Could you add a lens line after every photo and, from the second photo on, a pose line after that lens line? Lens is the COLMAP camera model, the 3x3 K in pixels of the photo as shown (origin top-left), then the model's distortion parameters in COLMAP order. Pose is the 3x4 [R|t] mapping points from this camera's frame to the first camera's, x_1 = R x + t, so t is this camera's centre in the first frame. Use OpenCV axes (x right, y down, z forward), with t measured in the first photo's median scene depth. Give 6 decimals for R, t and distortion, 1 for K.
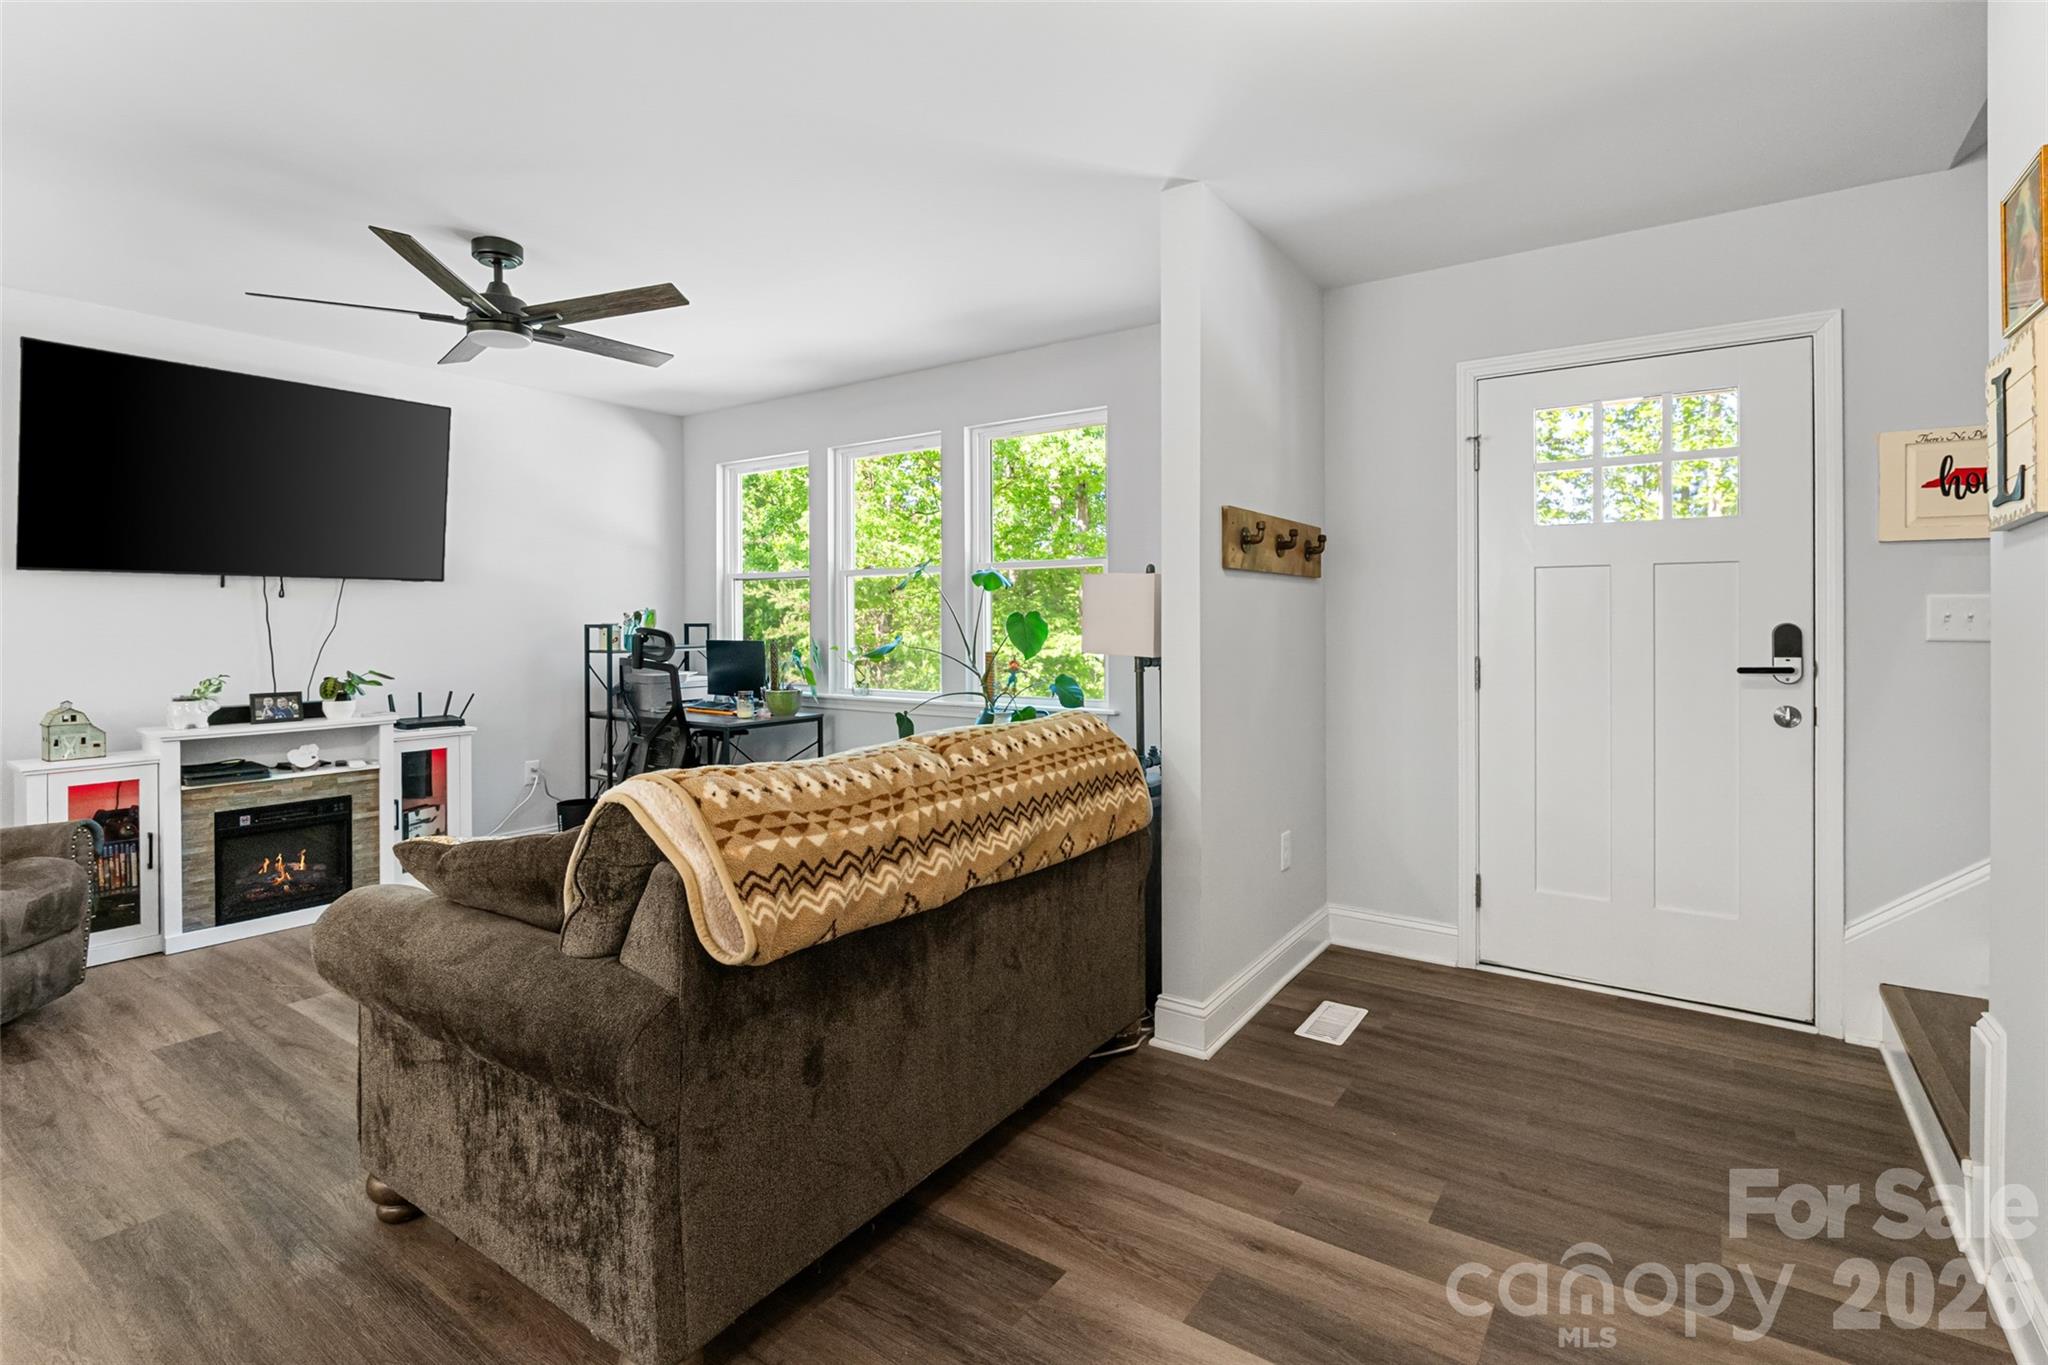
lens RADIAL K [[968.9, 0, 1014.3], [0, 968.9, 620.5], [0, 0, 1]] dist [-0.002372, 0.001338]
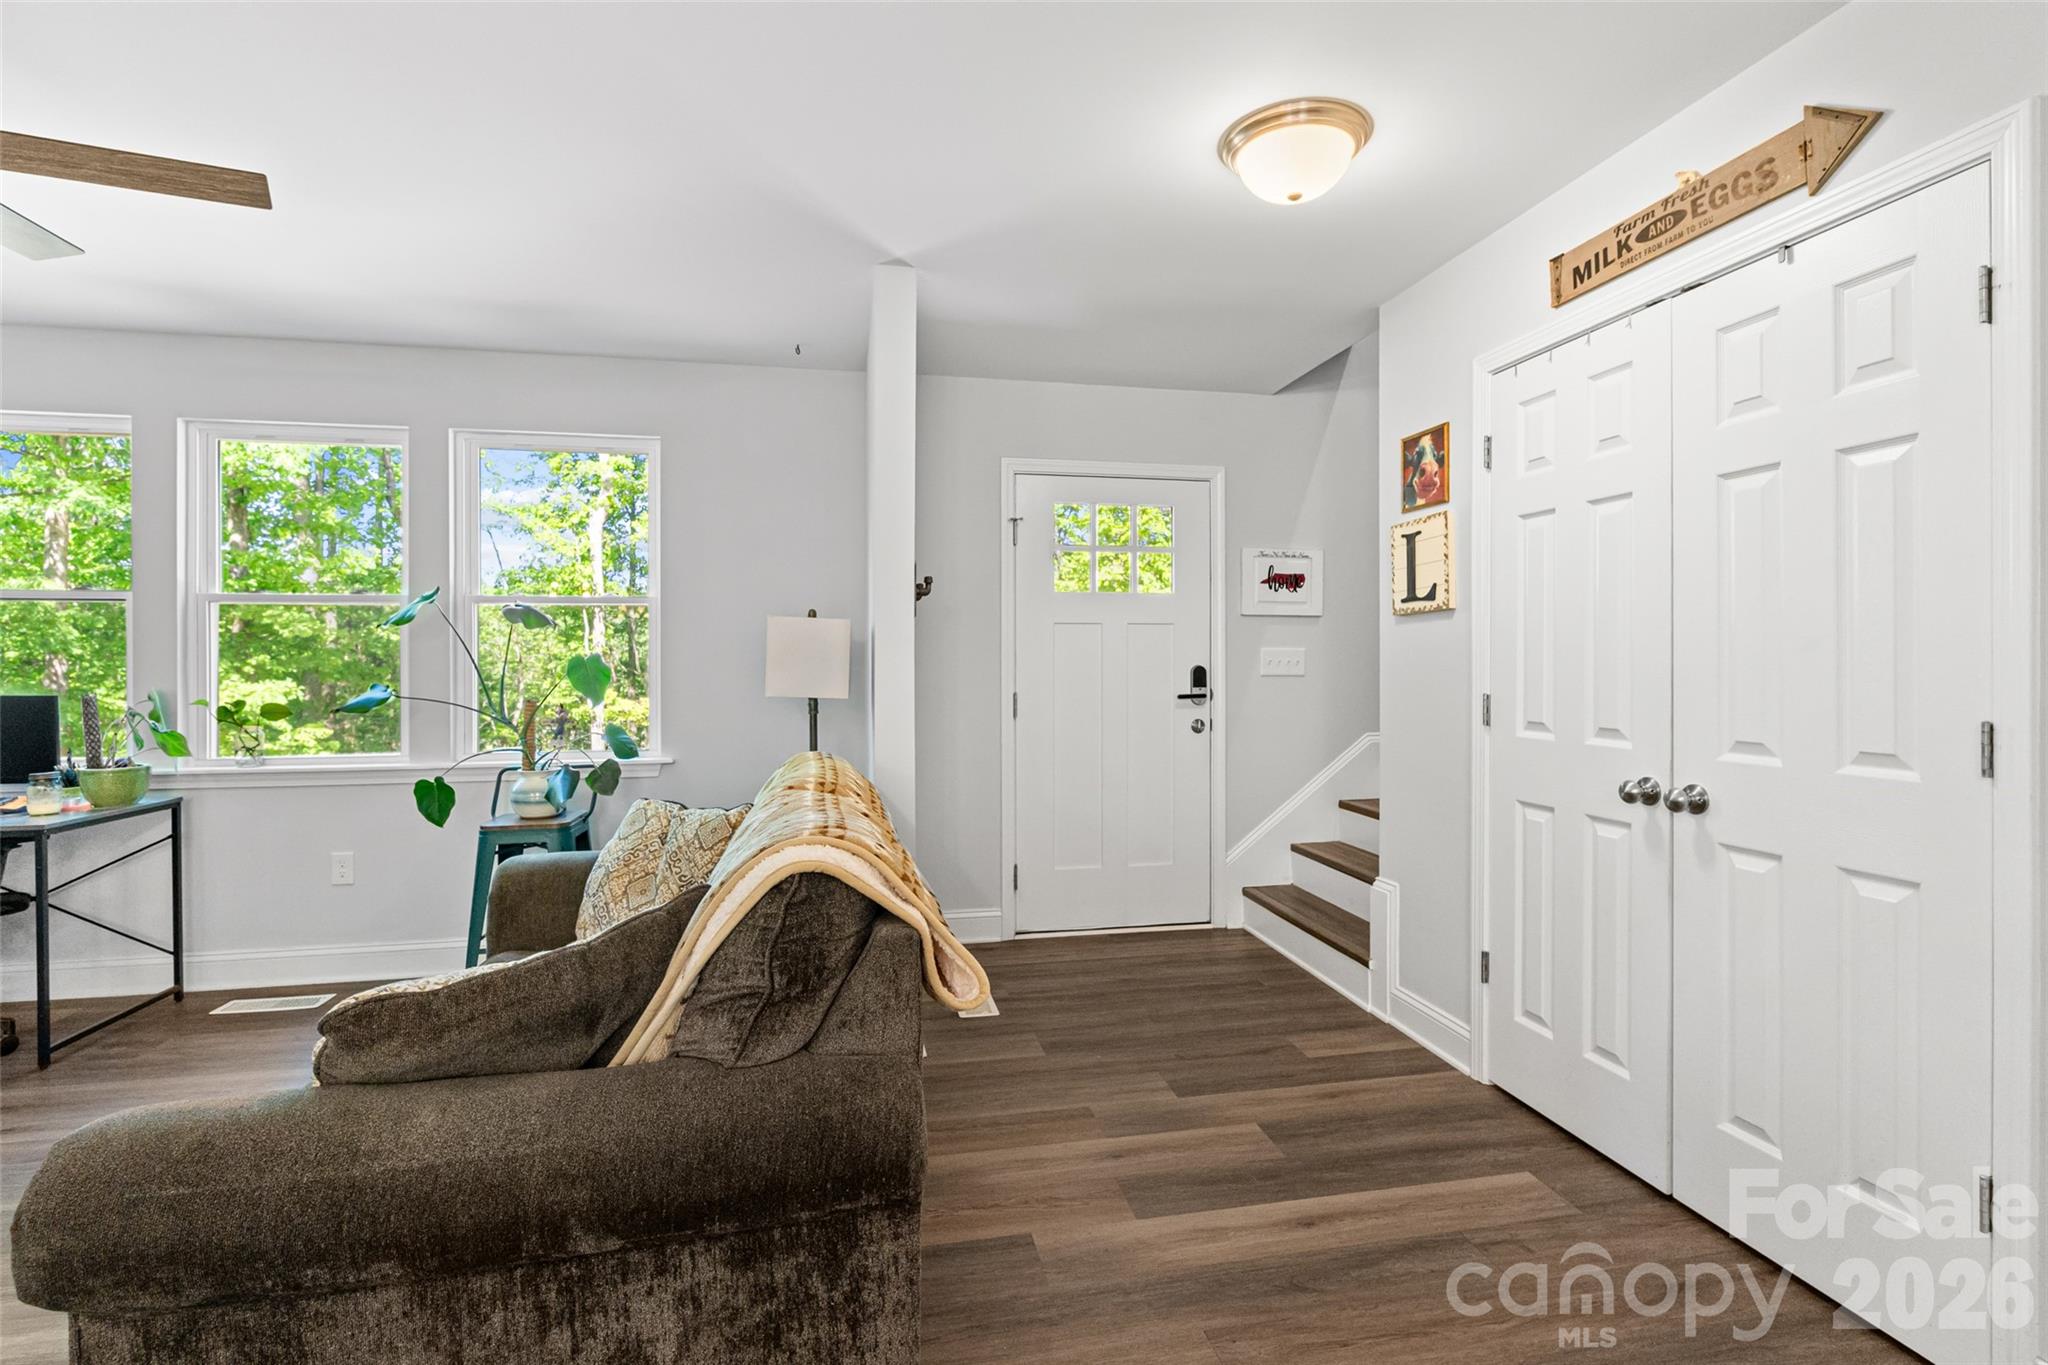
lens RADIAL K [[968.9, 0, 1017.0], [0, 968.9, 665.3], [0, 0, 1]] dist [-0.002372, 0.001338]
pose [[0.689951, -0.001655, 0.723854, -0.436445], [0.000437, 0.999998, 0.001870, -0.000359], [-0.723856, -0.000974, 0.689950, 0.124638]]
